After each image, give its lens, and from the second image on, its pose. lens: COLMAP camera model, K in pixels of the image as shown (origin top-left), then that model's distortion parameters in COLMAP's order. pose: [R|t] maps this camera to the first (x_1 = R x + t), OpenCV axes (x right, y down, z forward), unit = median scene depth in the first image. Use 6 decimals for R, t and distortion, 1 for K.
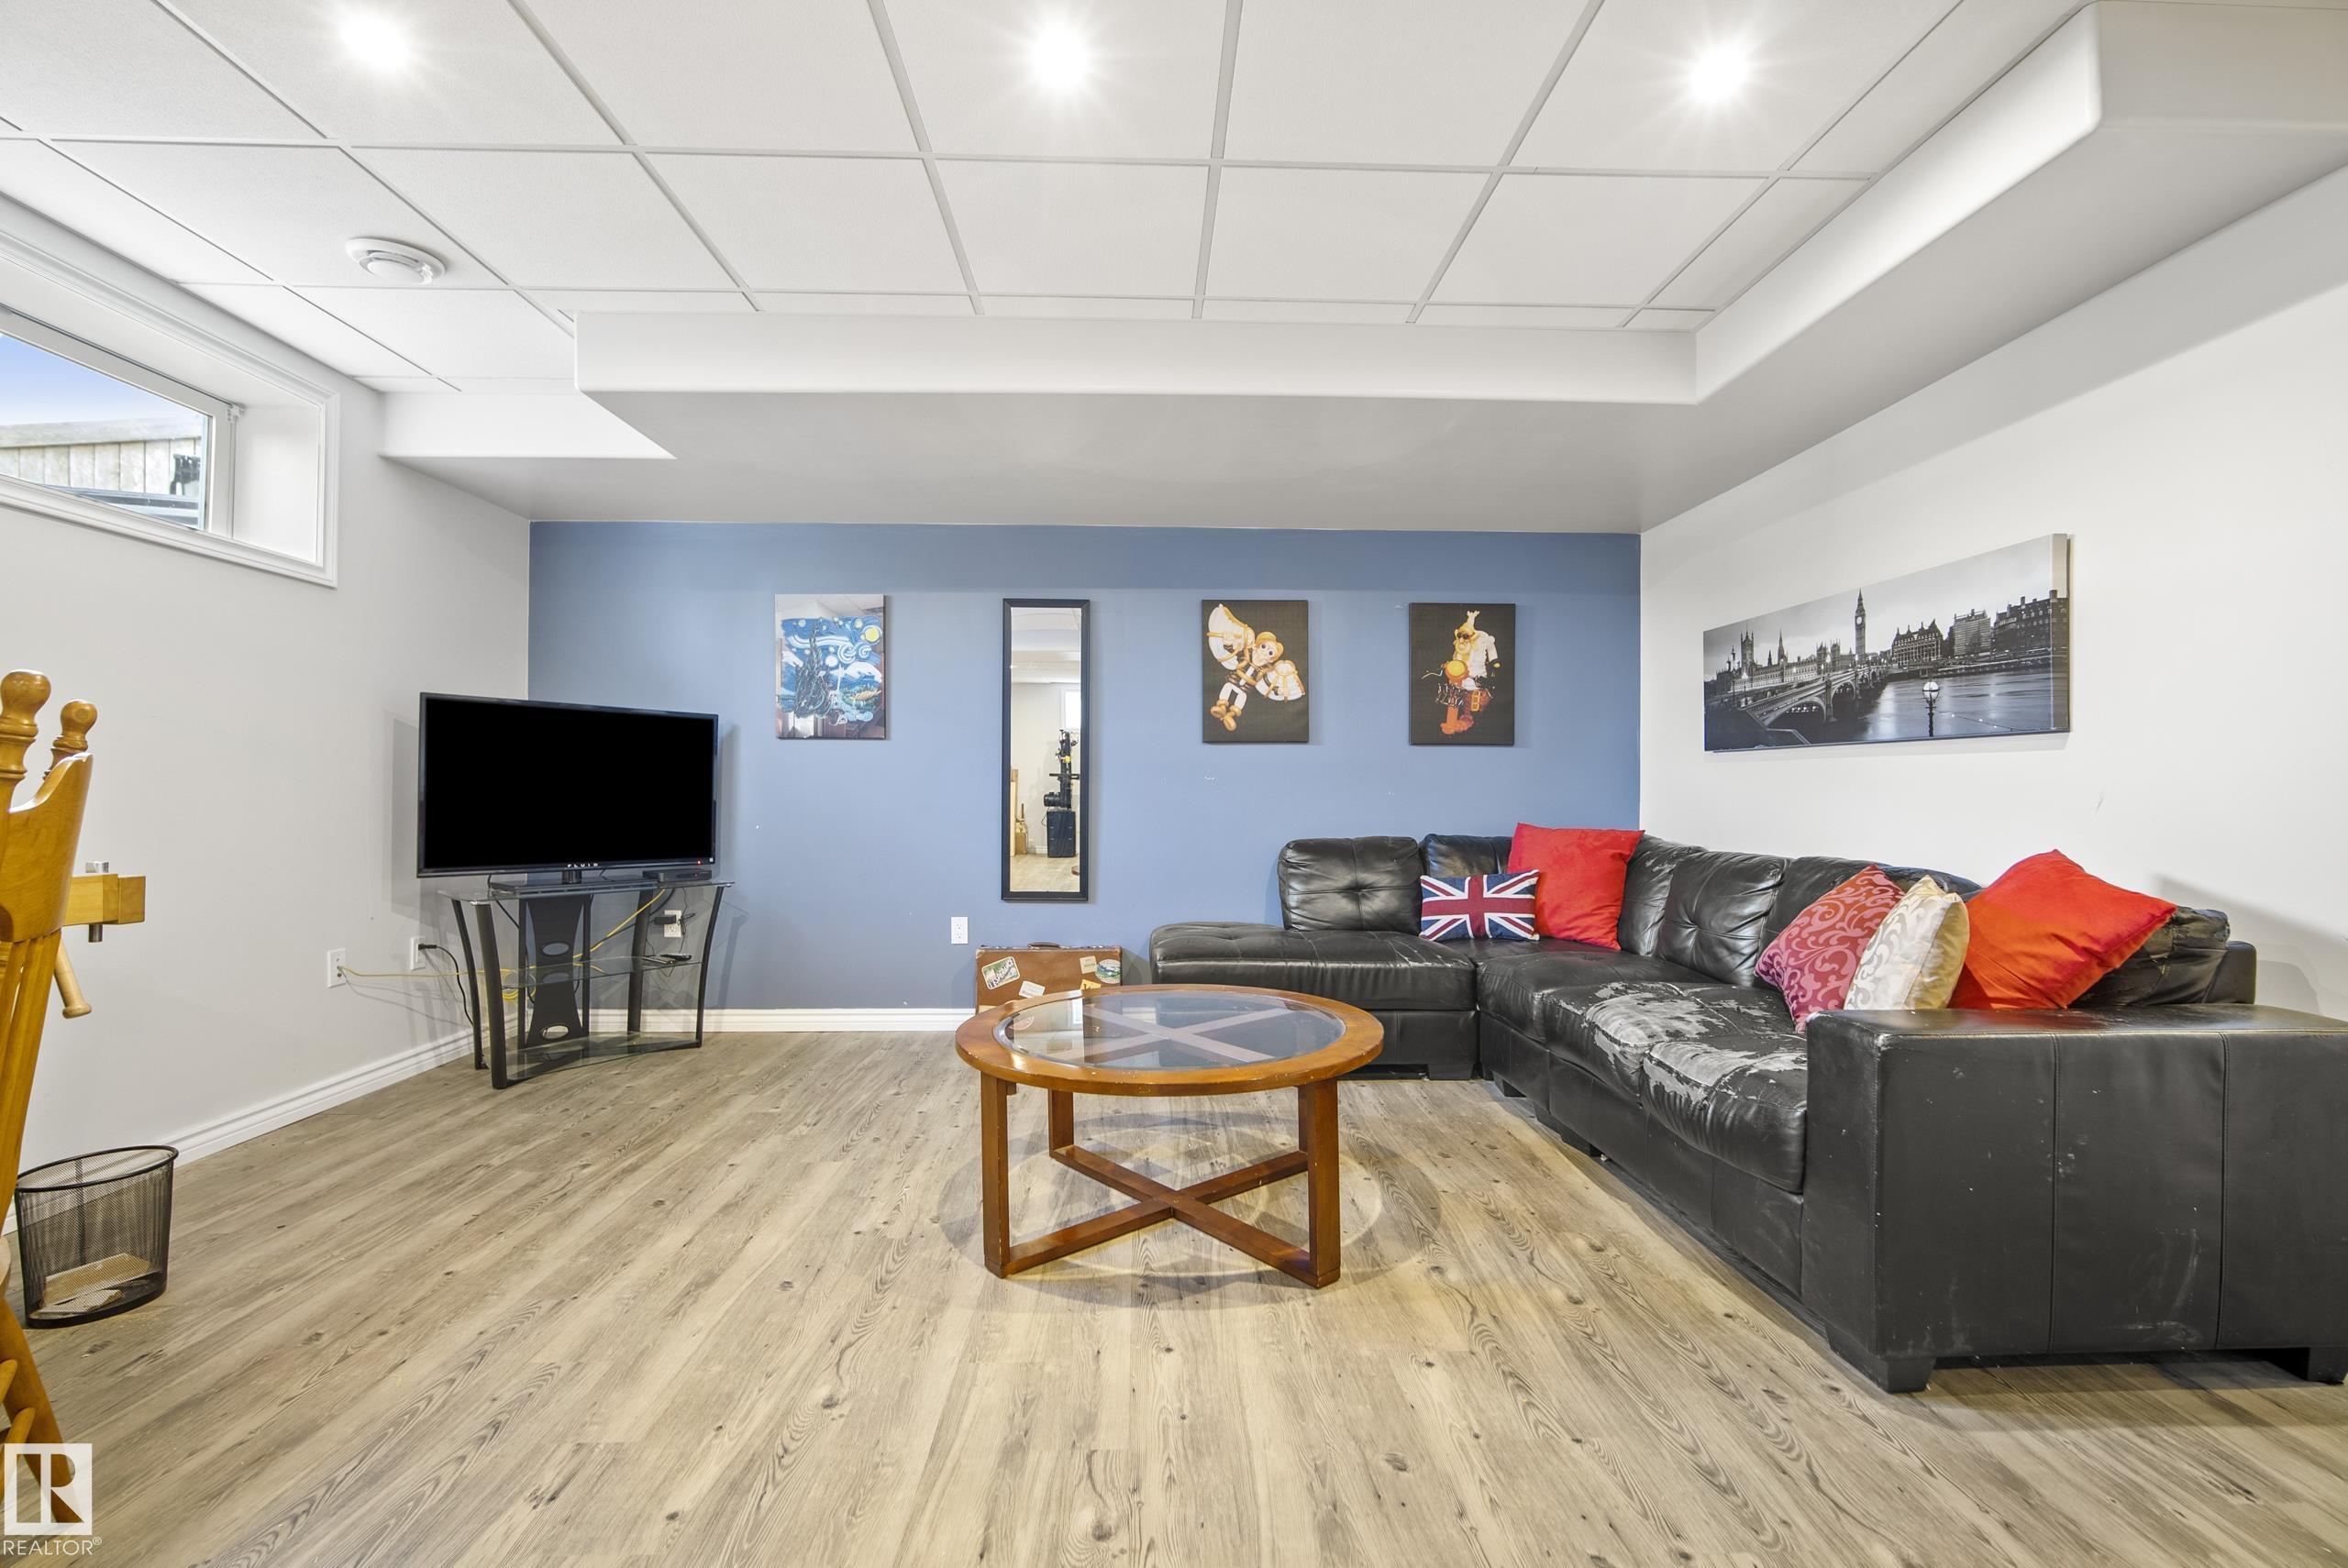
lens RADIAL K [[1027.0, 0, 1170.9], [0, 1027.0, 792.3], [0, 0, 1]] dist [-0.015949, 0.005817]
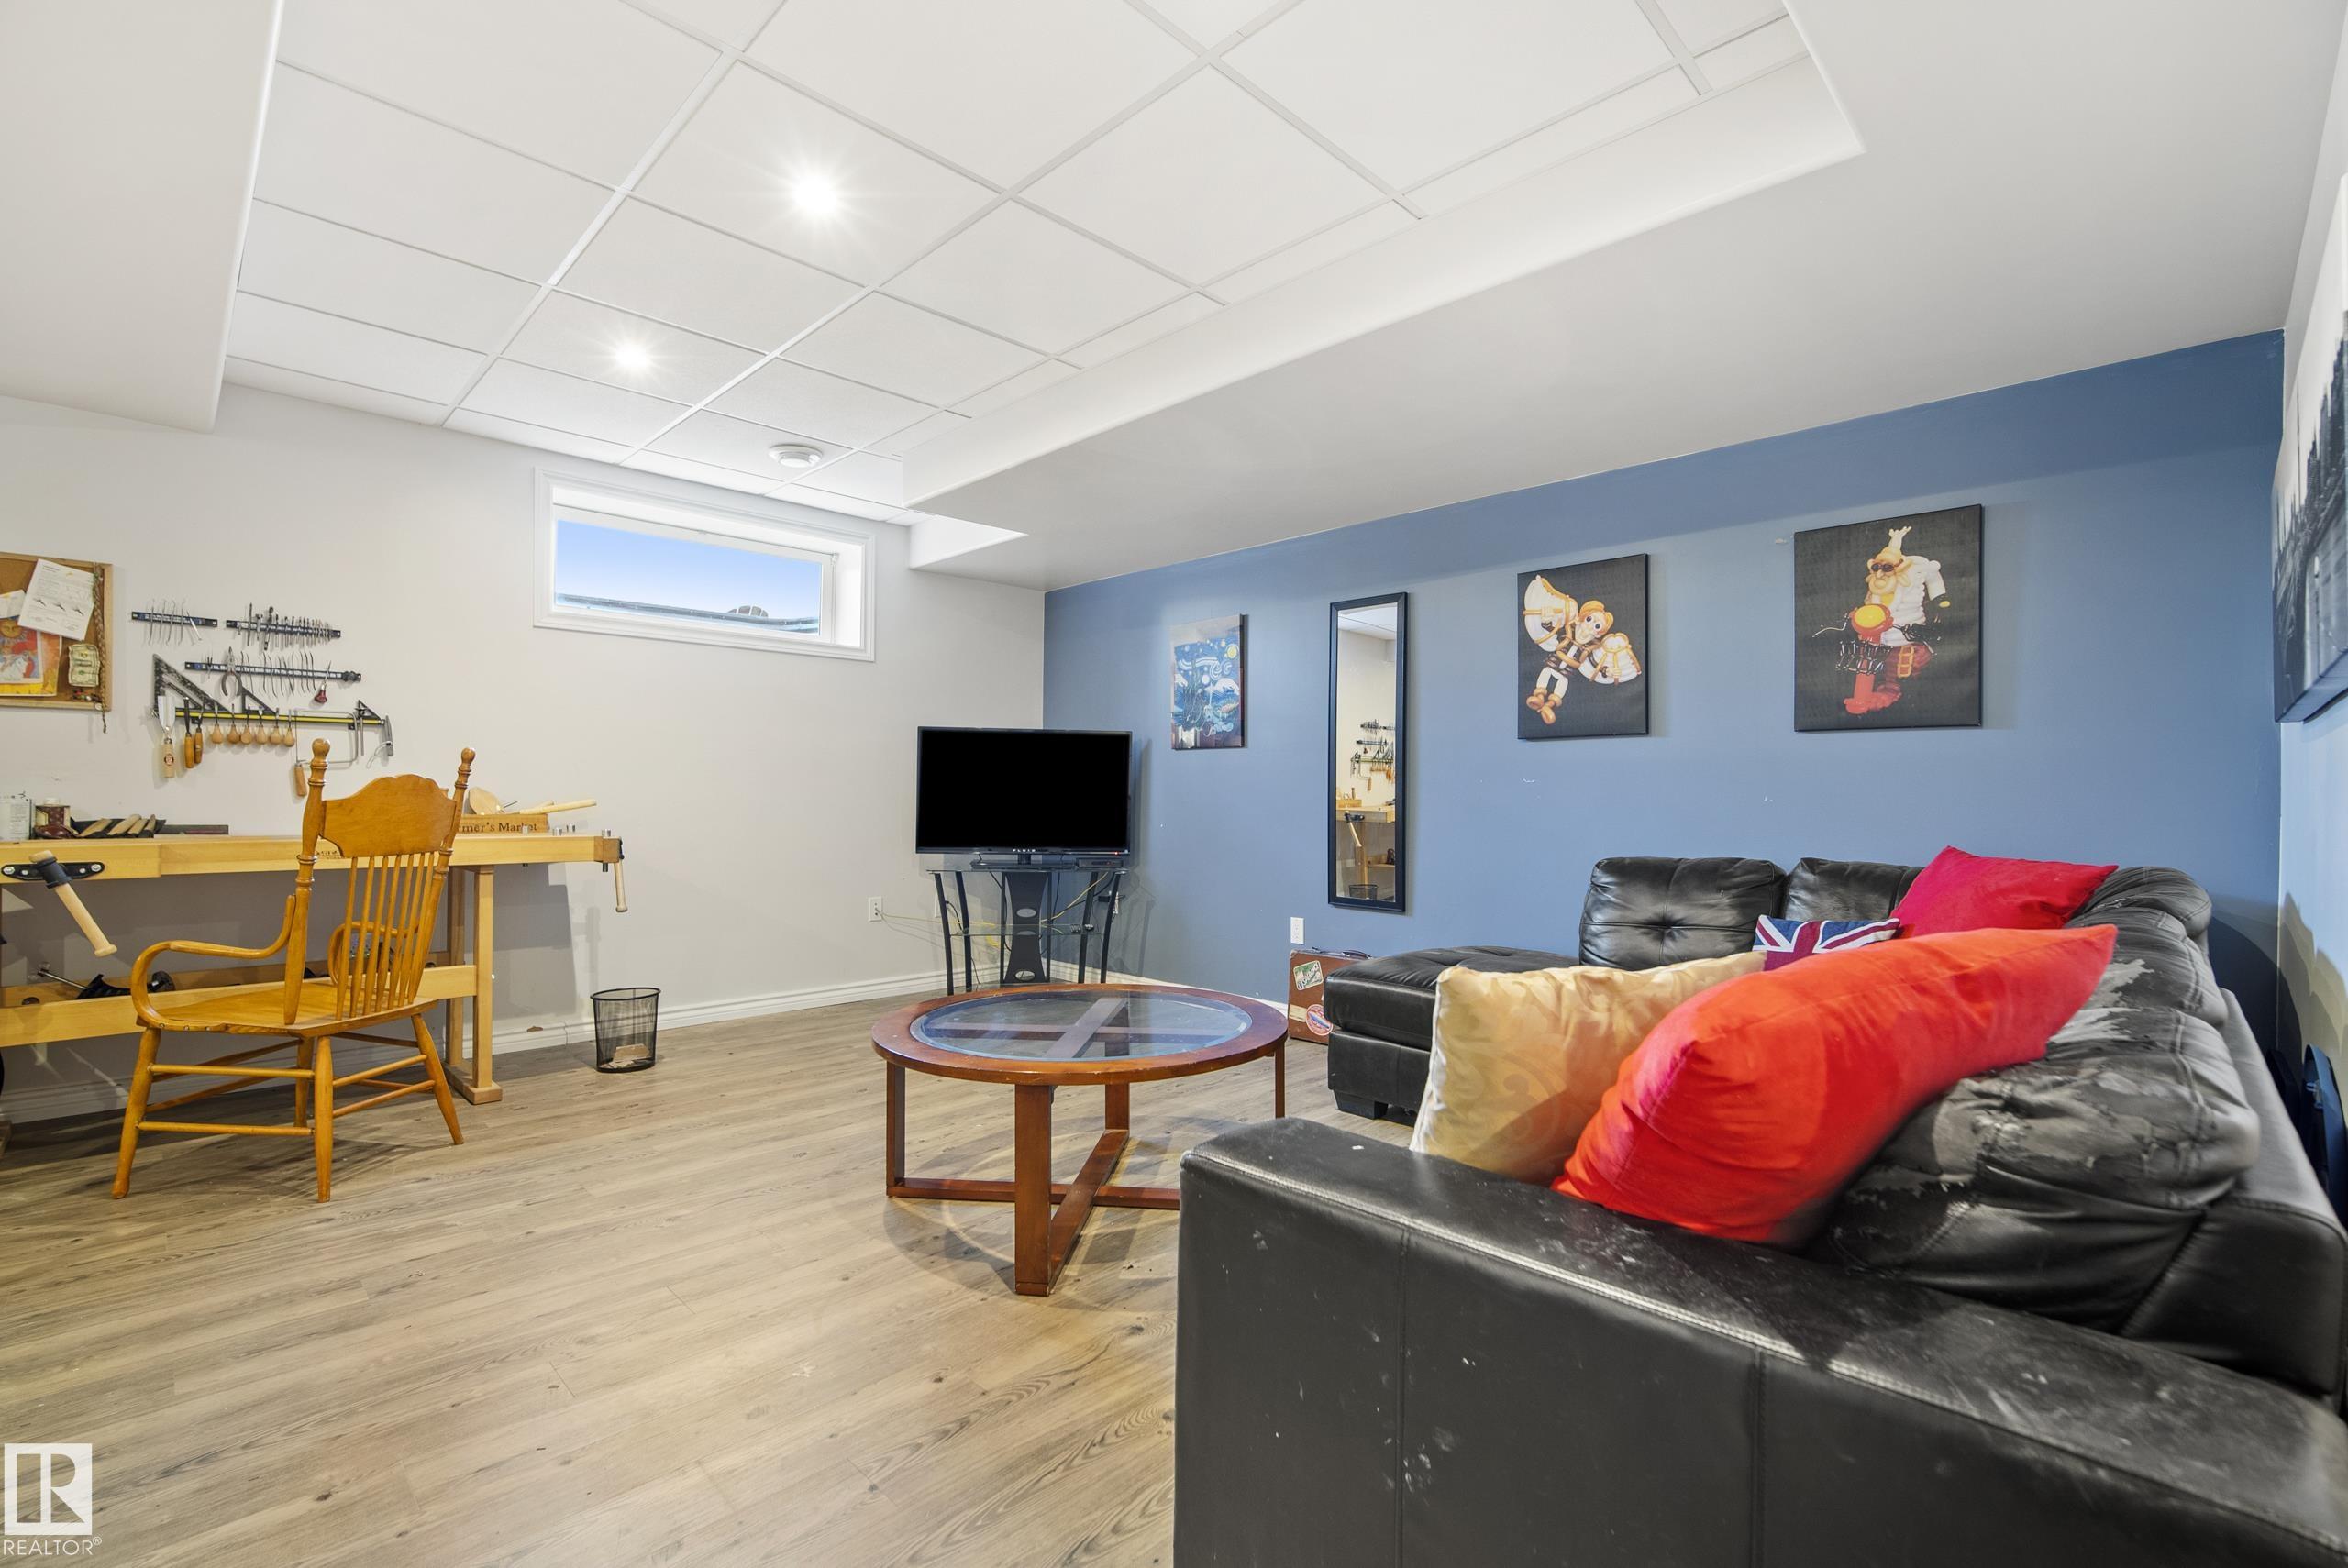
lens RADIAL K [[1027.0, 0, 1170.9], [0, 1027.0, 792.3], [0, 0, 1]] dist [-0.015949, 0.005817]
pose [[0.685340, 0.000200, -0.728223, 0.460930], [-0.004914, 0.999978, -0.004351, 0.000960], [0.728207, 0.006560, 0.685326, 0.202487]]
